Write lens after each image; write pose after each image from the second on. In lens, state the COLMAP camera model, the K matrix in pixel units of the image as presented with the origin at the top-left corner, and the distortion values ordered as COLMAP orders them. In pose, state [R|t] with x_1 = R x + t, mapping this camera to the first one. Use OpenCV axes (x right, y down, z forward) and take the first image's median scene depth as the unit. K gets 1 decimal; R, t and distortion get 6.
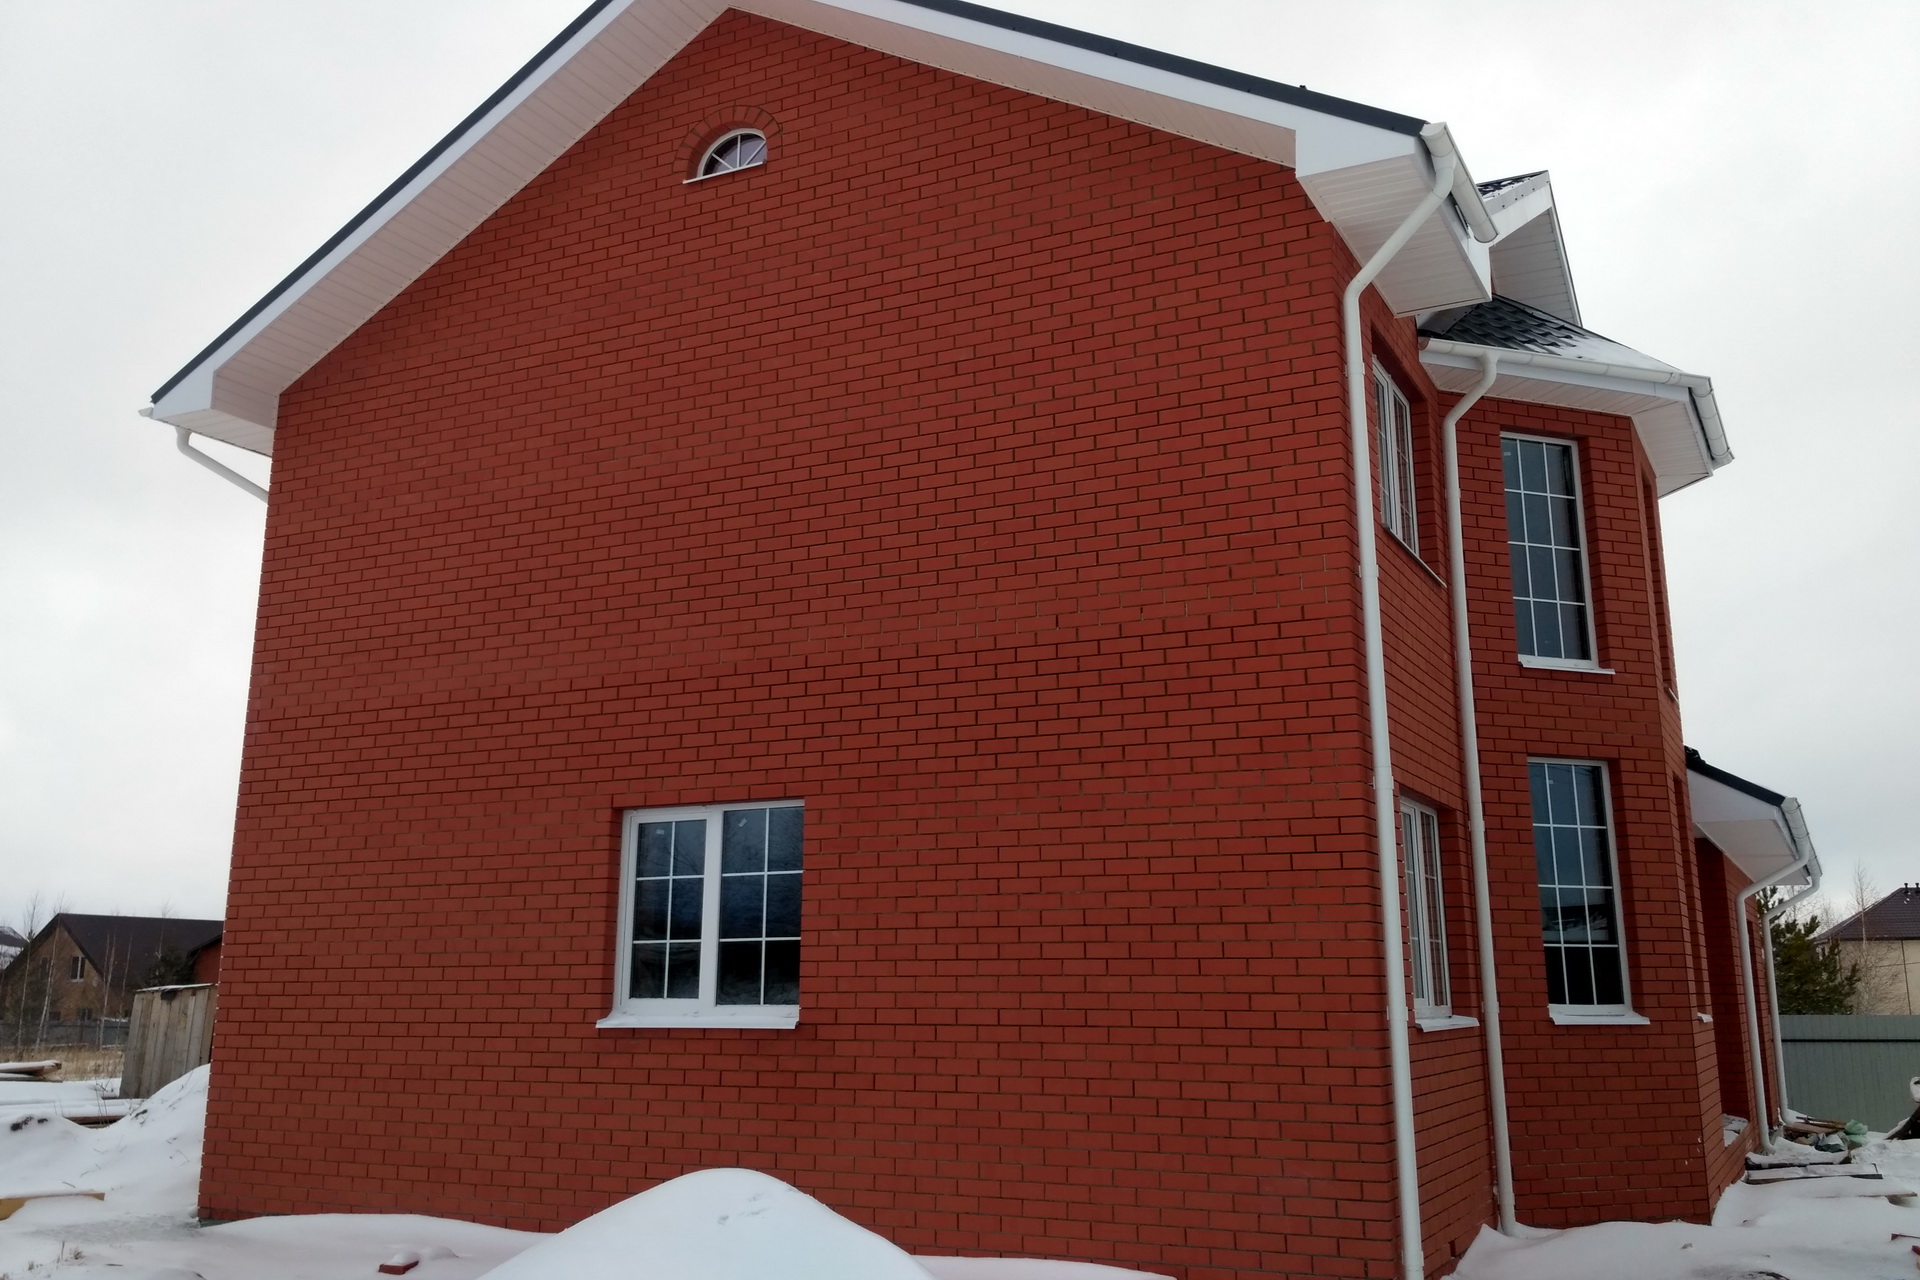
lens RADIAL K [[1596.3, 0, 950.2], [0, 1596.3, 614.8], [0, 0, 1]] dist [0.125111, -0.202745]
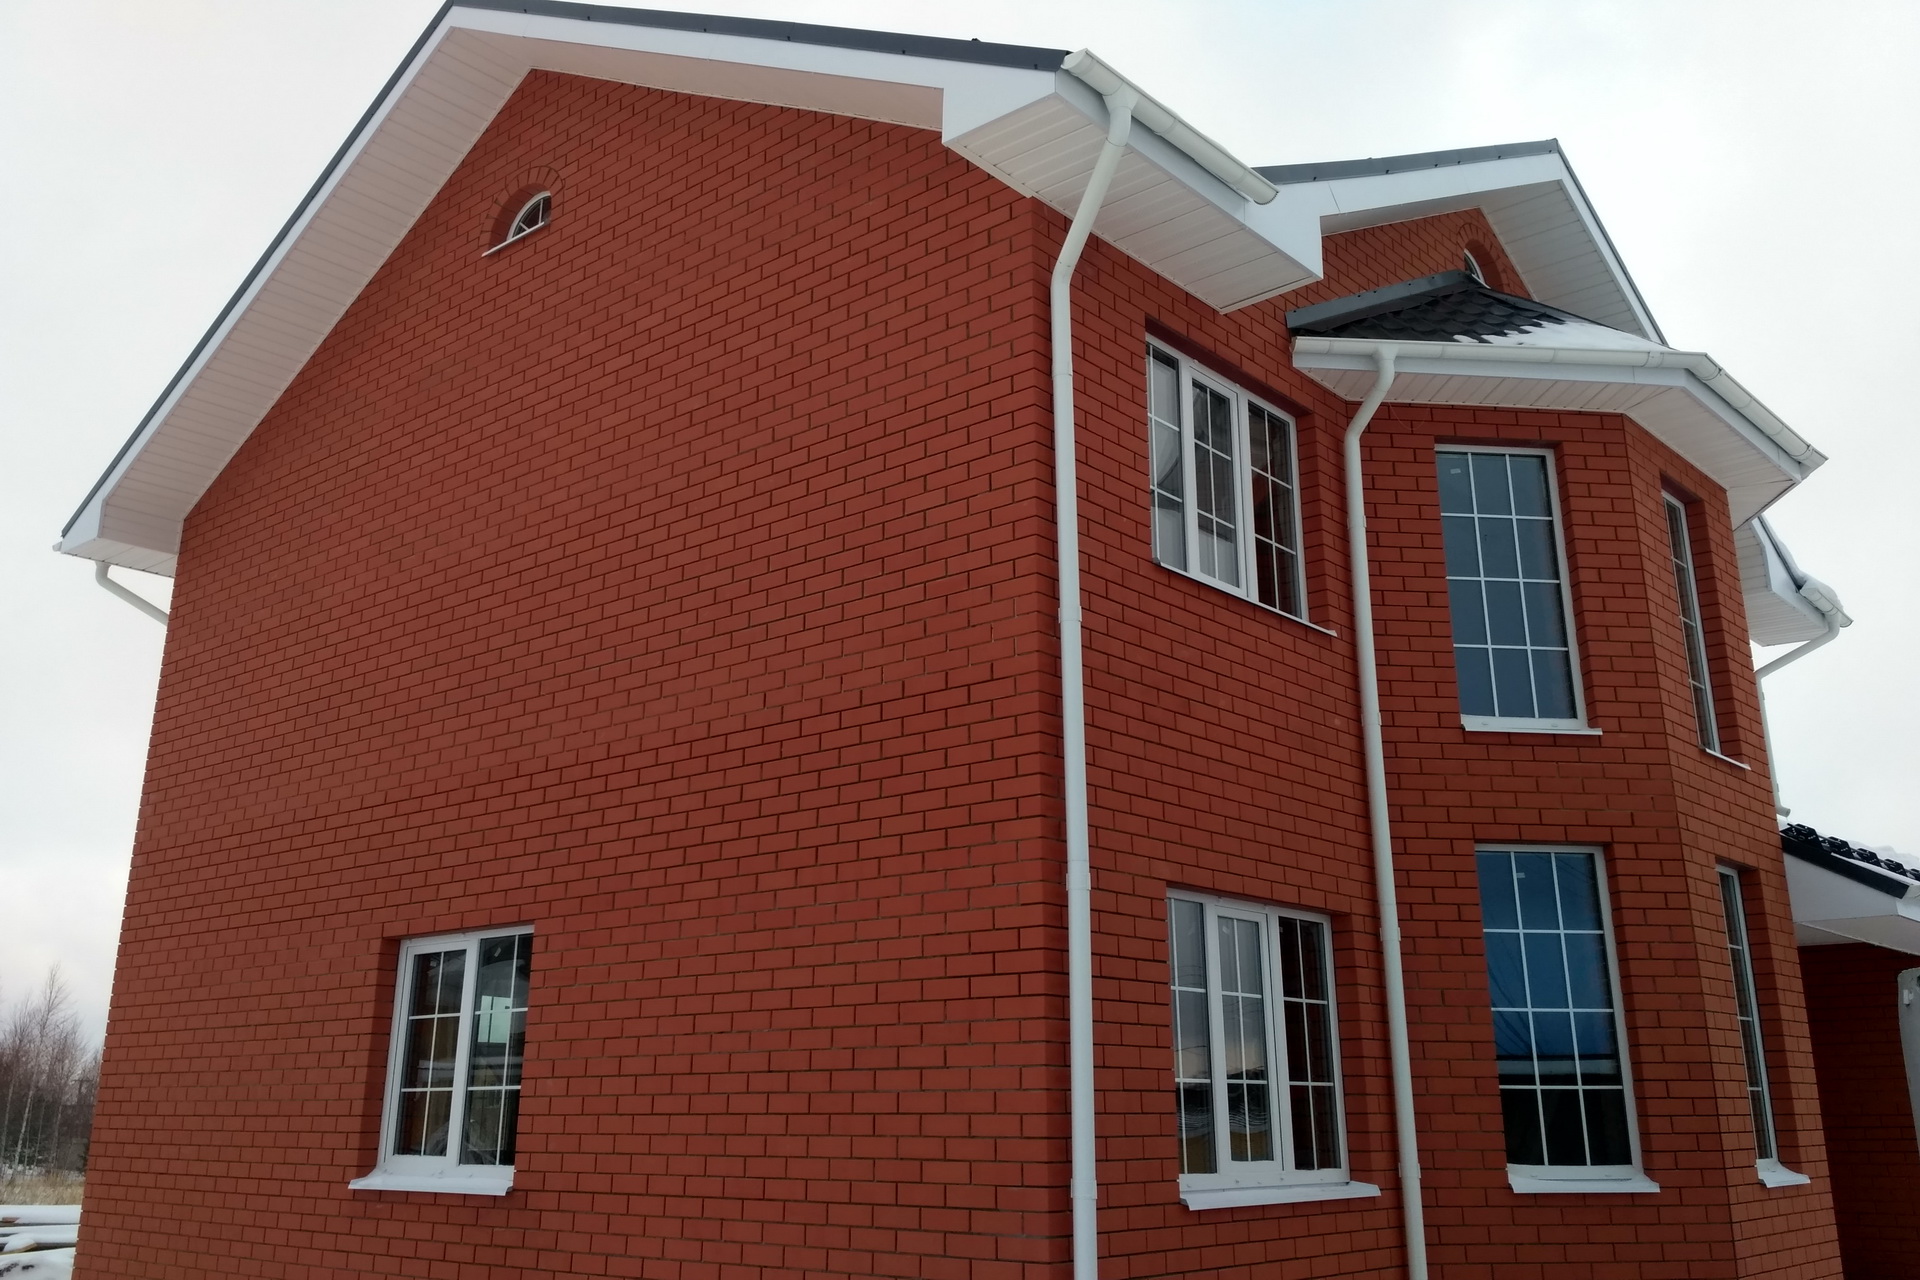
lens RADIAL K [[1596.3, 0, 950.2], [0, 1596.3, 614.8], [0, 0, 1]] dist [0.125111, -0.202745]
pose [[0.973396, -0.065885, -0.219451, 0.295418], [0.050310, 0.995851, -0.075825, 0.023695], [0.223537, 0.062767, 0.972672, 0.169069]]
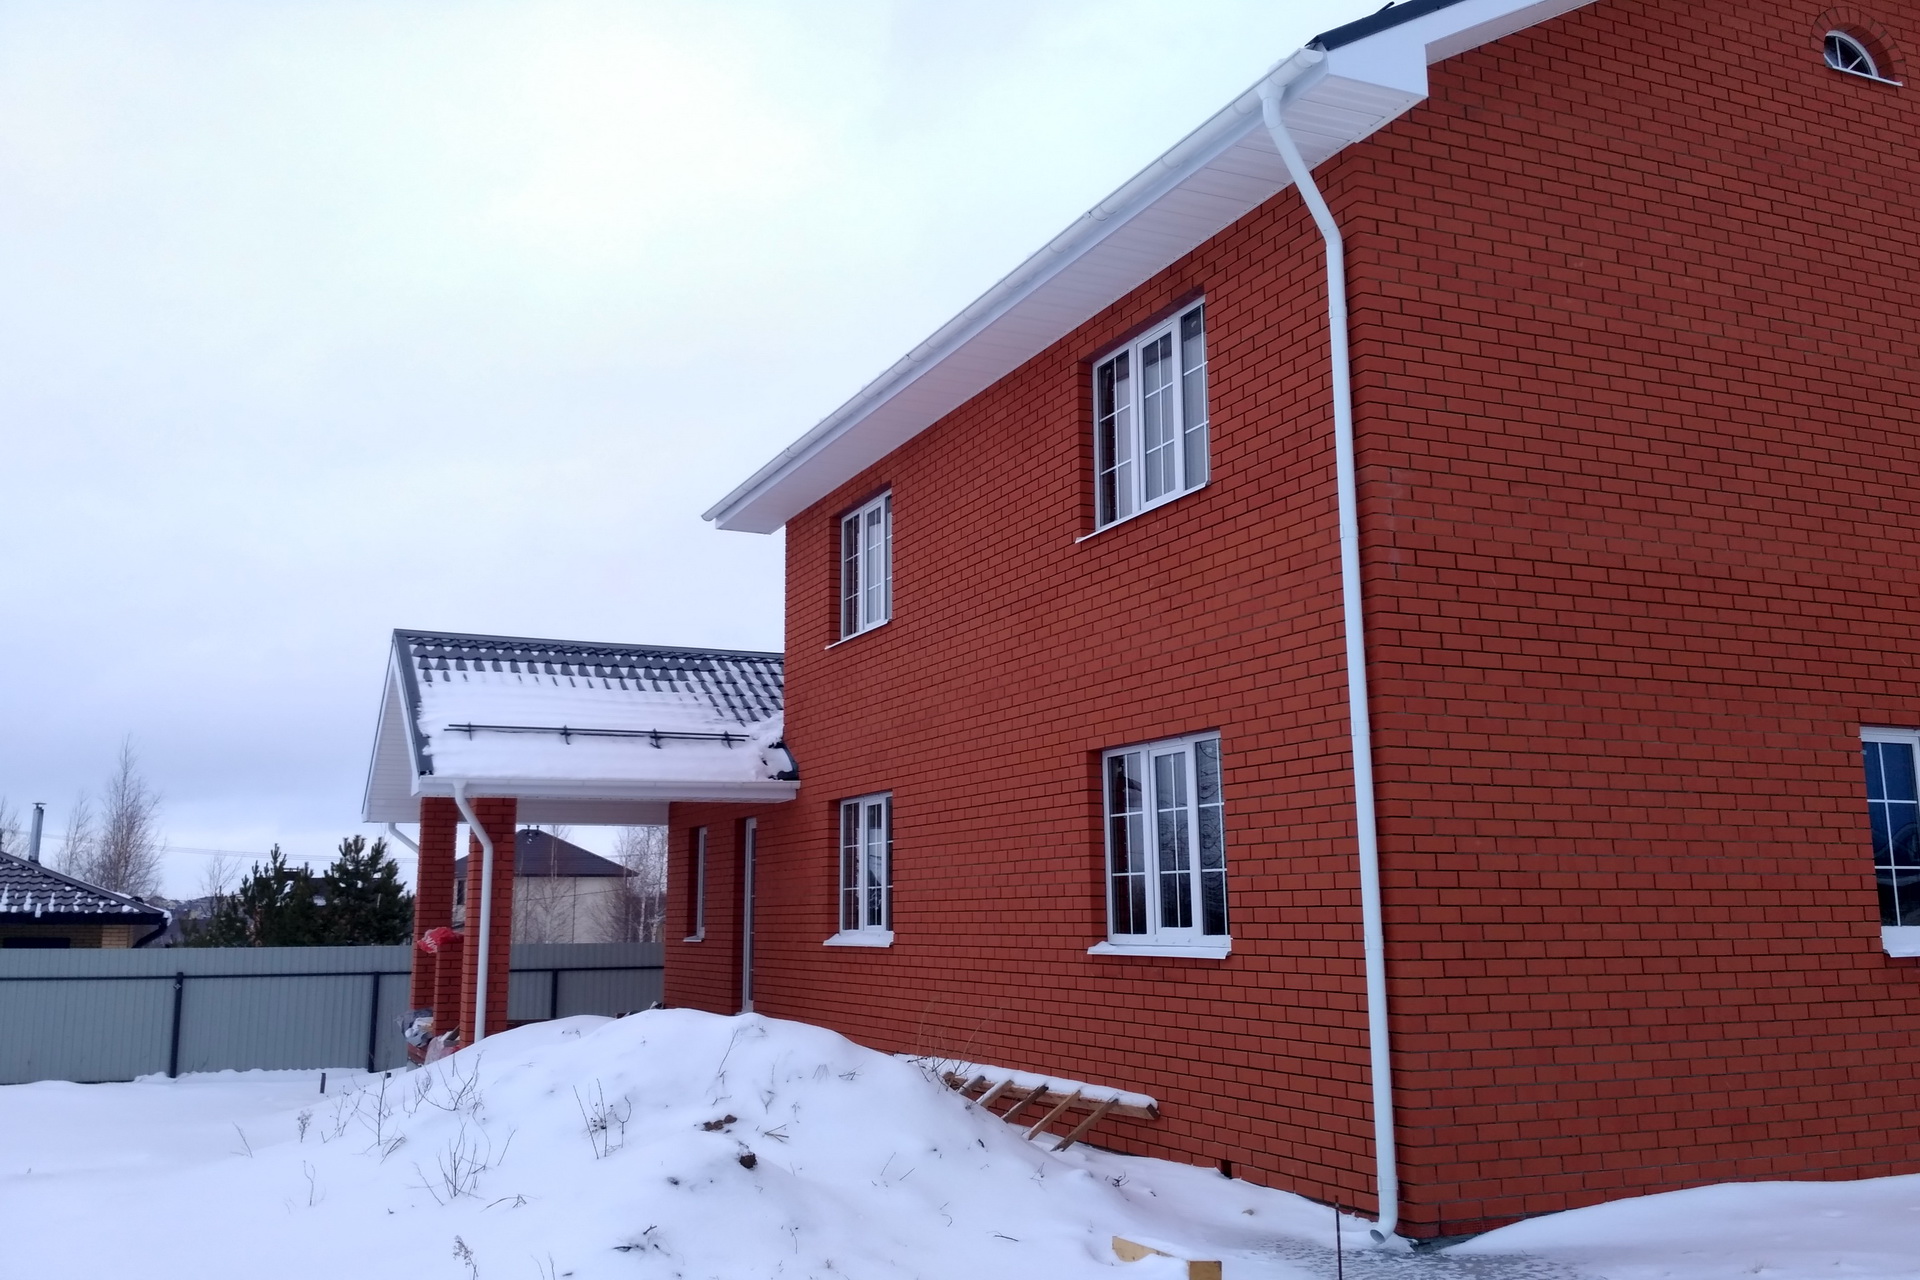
lens RADIAL K [[1596.3, 0, 950.2], [0, 1596.3, 614.8], [0, 0, 1]] dist [0.125111, -0.202745]
pose [[0.660559, 0.133553, 0.738800, -1.190332], [-0.160761, 0.986388, -0.034573, 0.167124], [-0.733361, -0.095932, 0.673037, 0.726287]]
